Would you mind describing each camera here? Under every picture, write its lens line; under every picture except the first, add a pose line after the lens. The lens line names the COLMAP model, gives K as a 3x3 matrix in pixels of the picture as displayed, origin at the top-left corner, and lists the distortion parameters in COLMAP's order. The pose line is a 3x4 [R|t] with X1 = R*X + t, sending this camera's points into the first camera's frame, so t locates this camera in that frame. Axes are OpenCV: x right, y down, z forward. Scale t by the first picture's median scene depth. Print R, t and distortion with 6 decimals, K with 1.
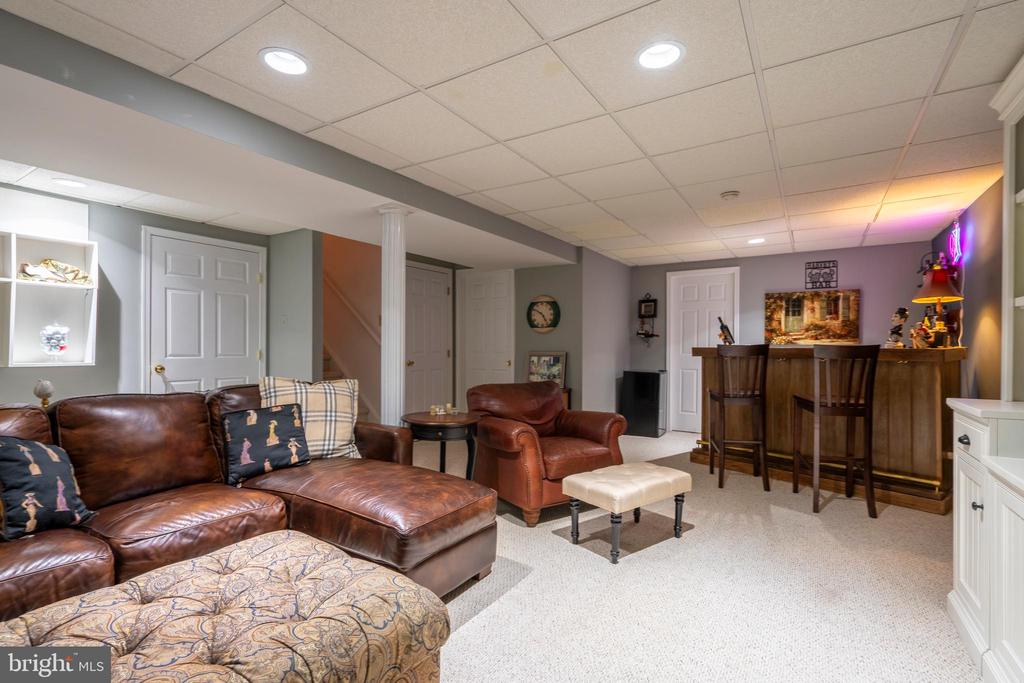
lens RADIAL K [[467.0, 0, 508.7], [0, 467.0, 344.6], [0, 0, 1]] dist [-0.009445, 0.005891]
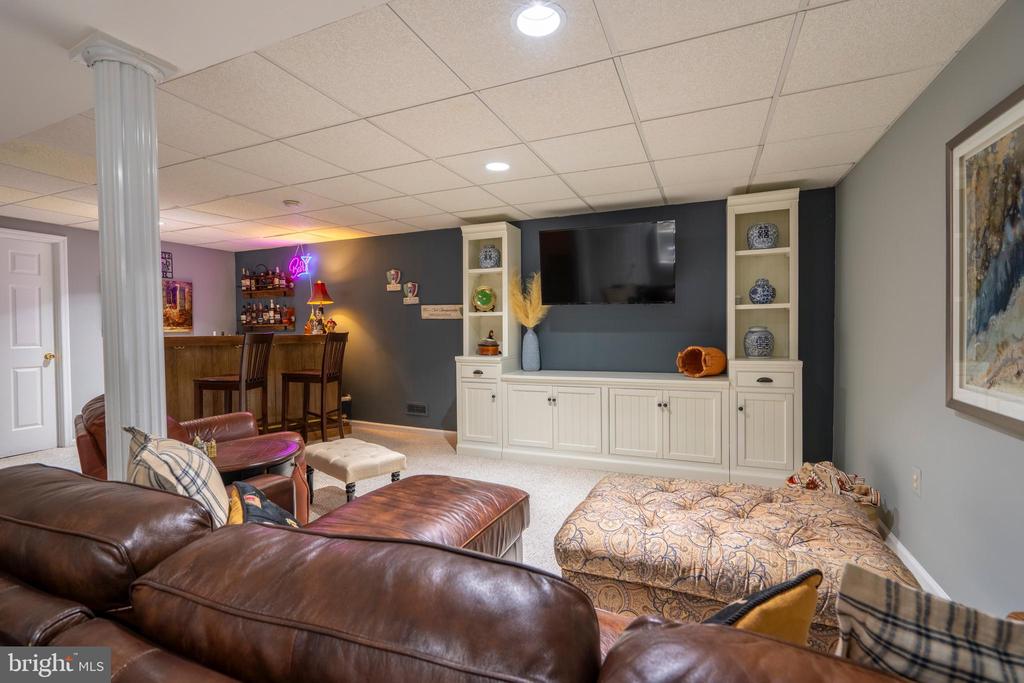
lens RADIAL K [[467.0, 0, 507.1], [0, 467.0, 337.0], [0, 0, 1]] dist [-0.009445, 0.005891]
pose [[-0.136695, -0.017975, 0.990450, -0.471858], [0.005274, 0.999808, 0.018873, -0.004691], [-0.990599, 0.007803, -0.136574, 0.393803]]
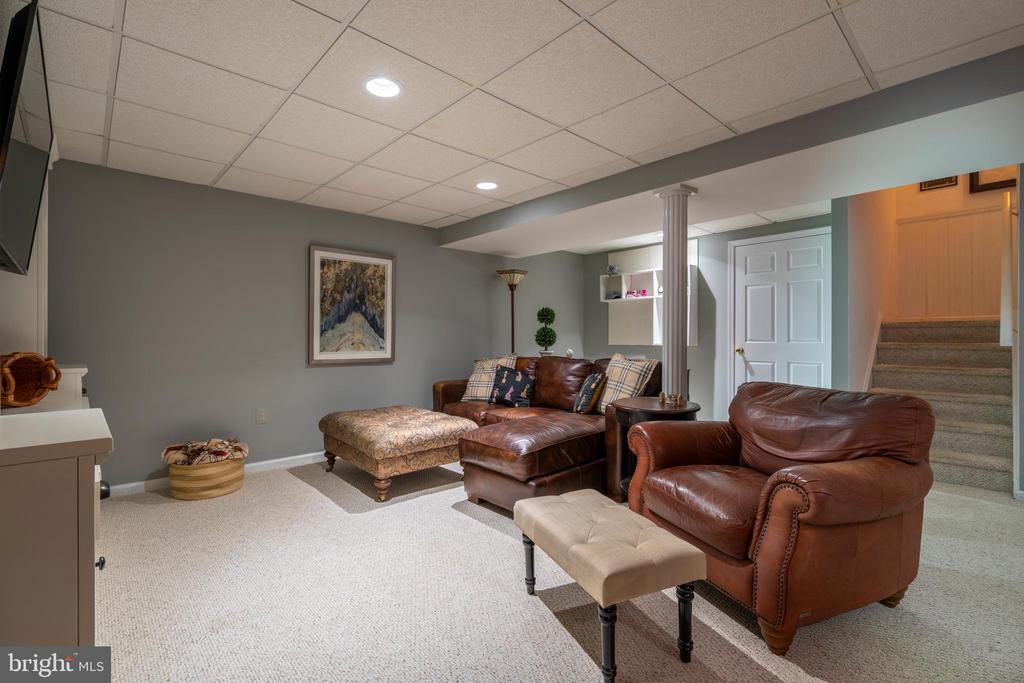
lens RADIAL K [[467.0, 0, 512.3], [0, 467.0, 339.8], [0, 0, 1]] dist [-0.009445, 0.005891]
pose [[-0.272863, -0.000946, -0.962053, 0.469619], [0.000769, 0.999999, -0.001202, 0.017600], [0.962053, -0.001068, -0.272862, 0.550507]]
